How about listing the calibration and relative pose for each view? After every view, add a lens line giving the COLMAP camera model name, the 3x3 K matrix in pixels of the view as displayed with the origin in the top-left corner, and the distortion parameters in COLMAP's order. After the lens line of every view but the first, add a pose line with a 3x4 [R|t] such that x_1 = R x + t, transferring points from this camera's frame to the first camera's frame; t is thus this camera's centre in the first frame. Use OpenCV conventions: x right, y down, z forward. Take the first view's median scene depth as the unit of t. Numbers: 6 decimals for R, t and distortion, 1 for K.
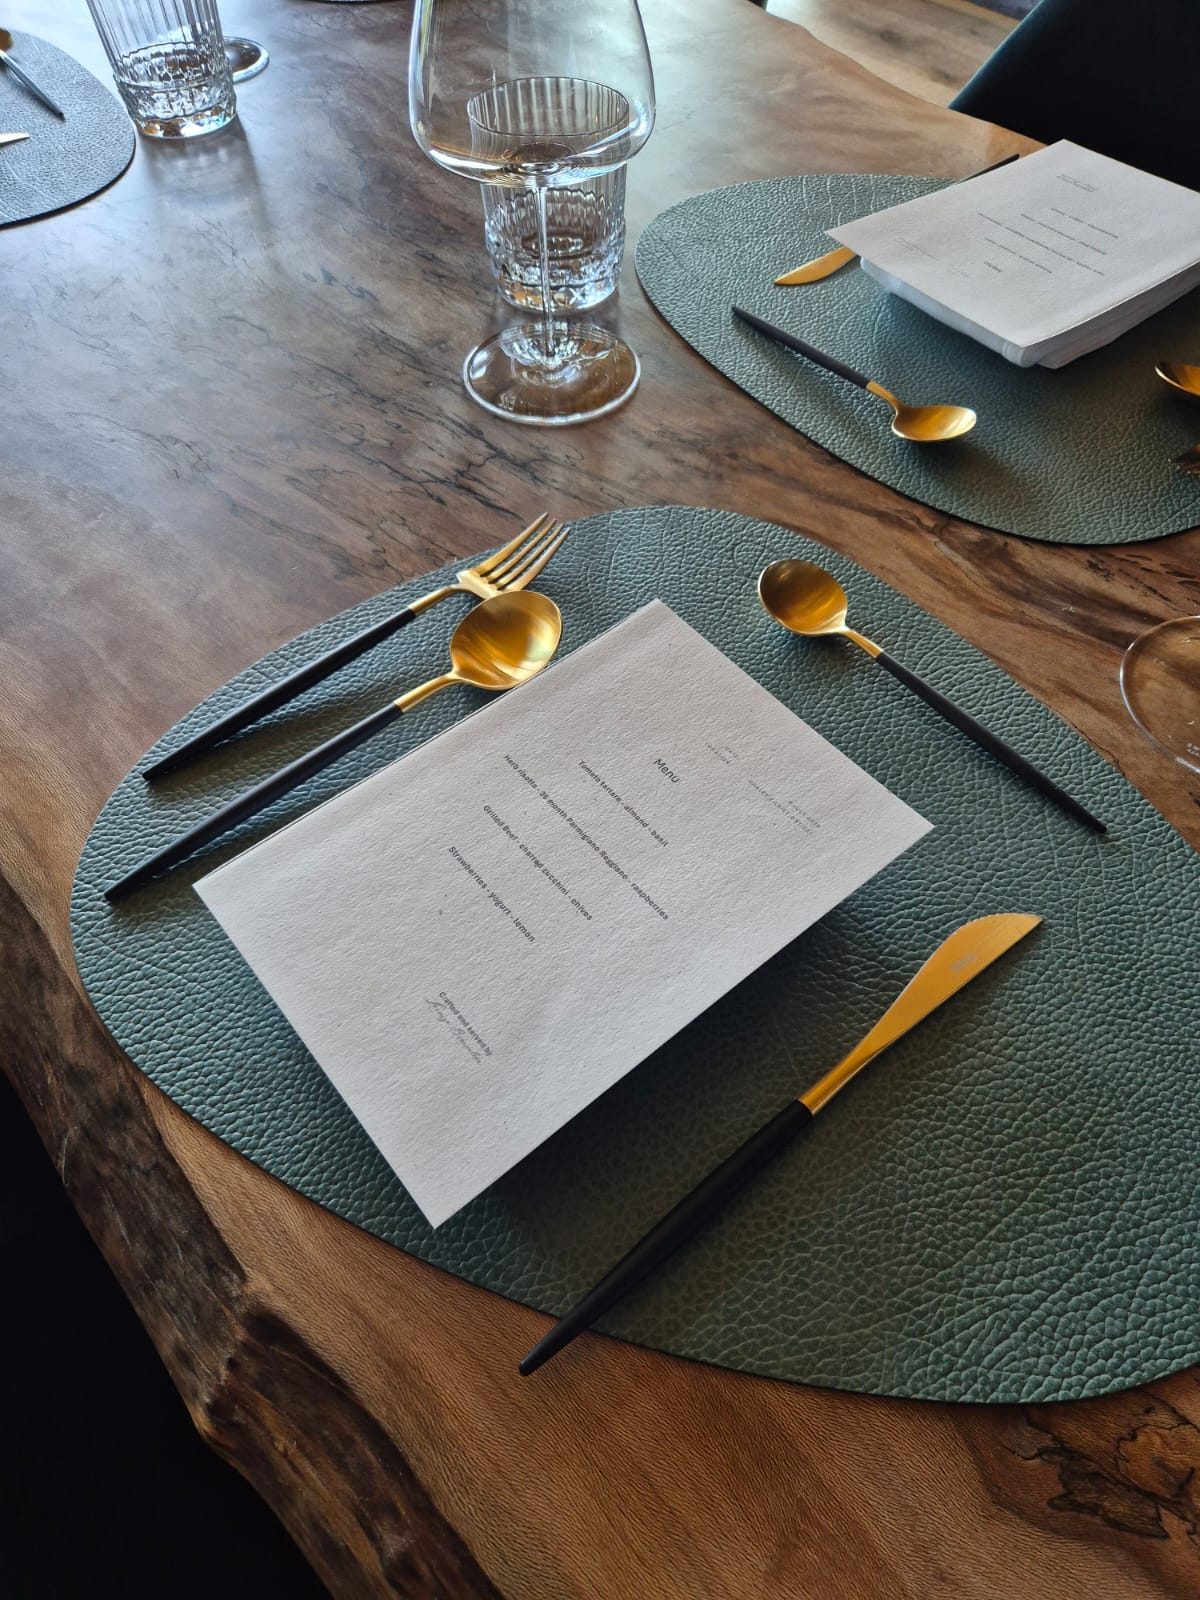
lens RADIAL K [[1080.1, 0, 597.1], [0, 1080.1, 781.6], [0, 0, 1]] dist [0.076867, -0.067222]
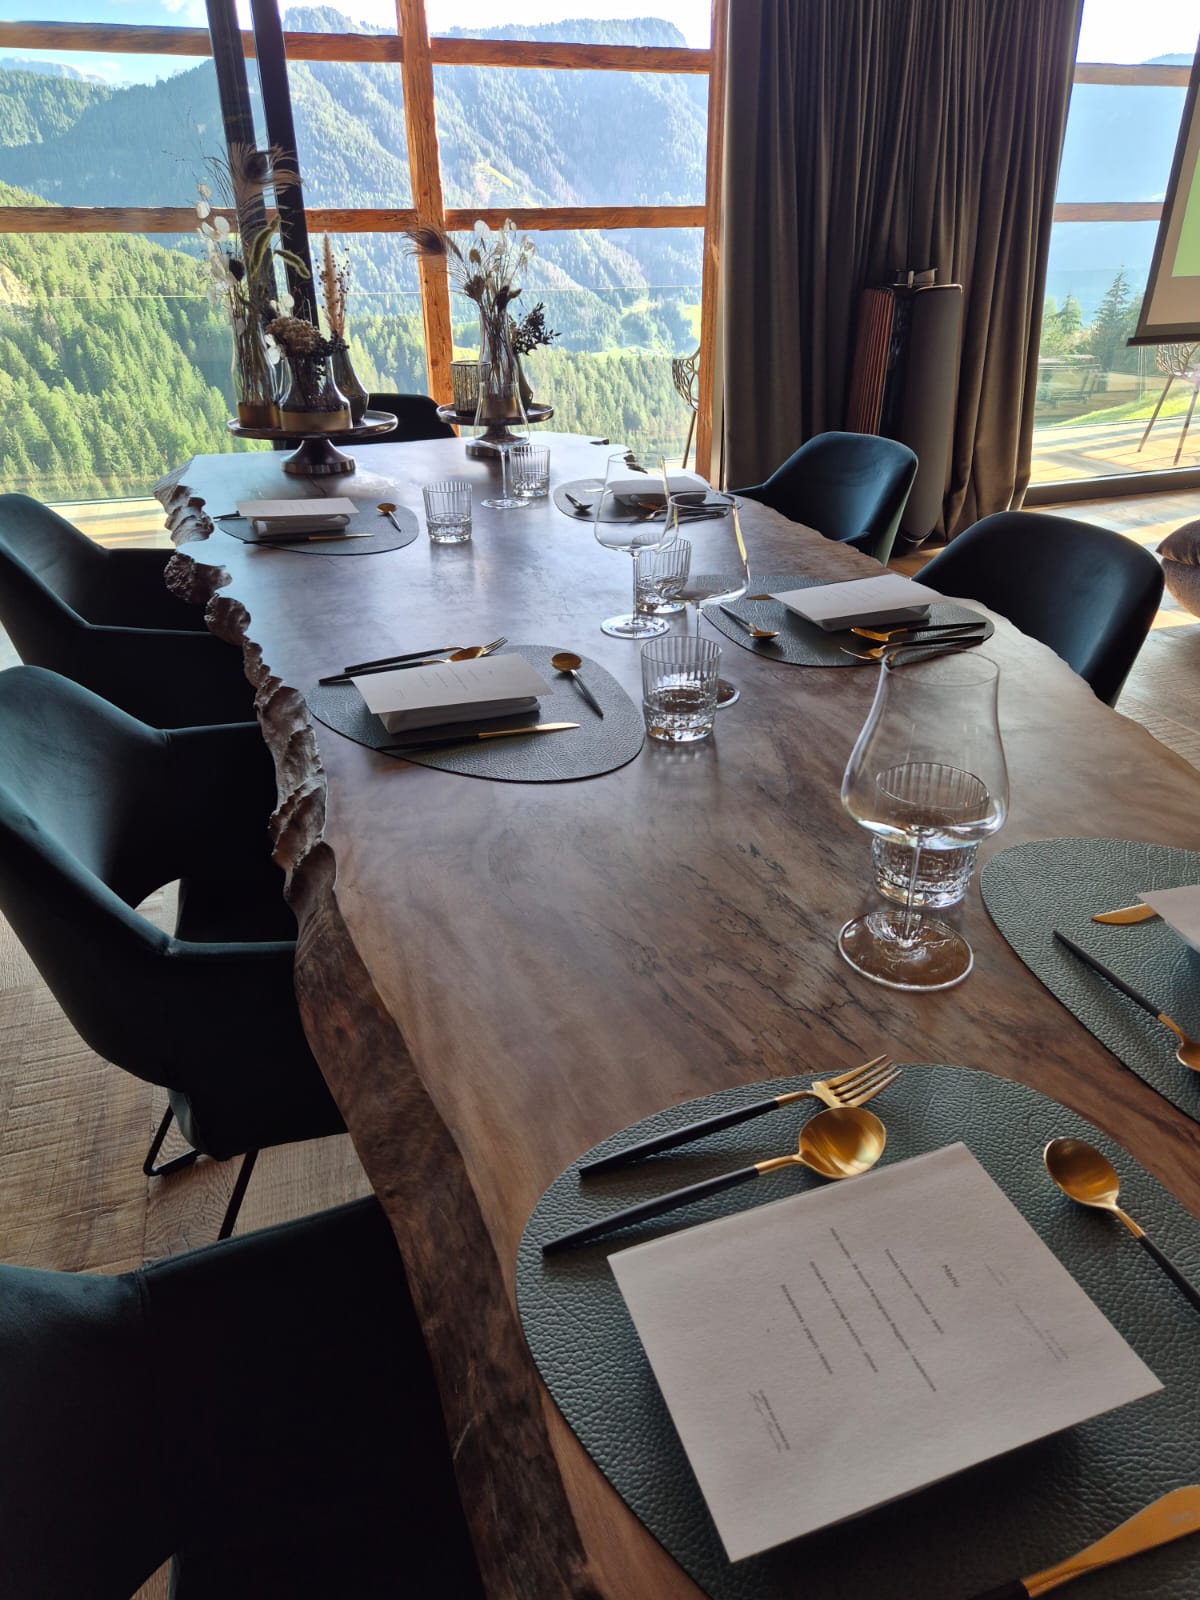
lens RADIAL K [[1080.1, 0, 597.1], [0, 1080.1, 781.6], [0, 0, 1]] dist [0.076867, -0.067222]
pose [[0.938357, 0.164335, -0.304107, -0.025451], [-0.274693, 0.888560, -0.367431, 0.049623], [0.209835, 0.428317, 0.878928, -0.414745]]
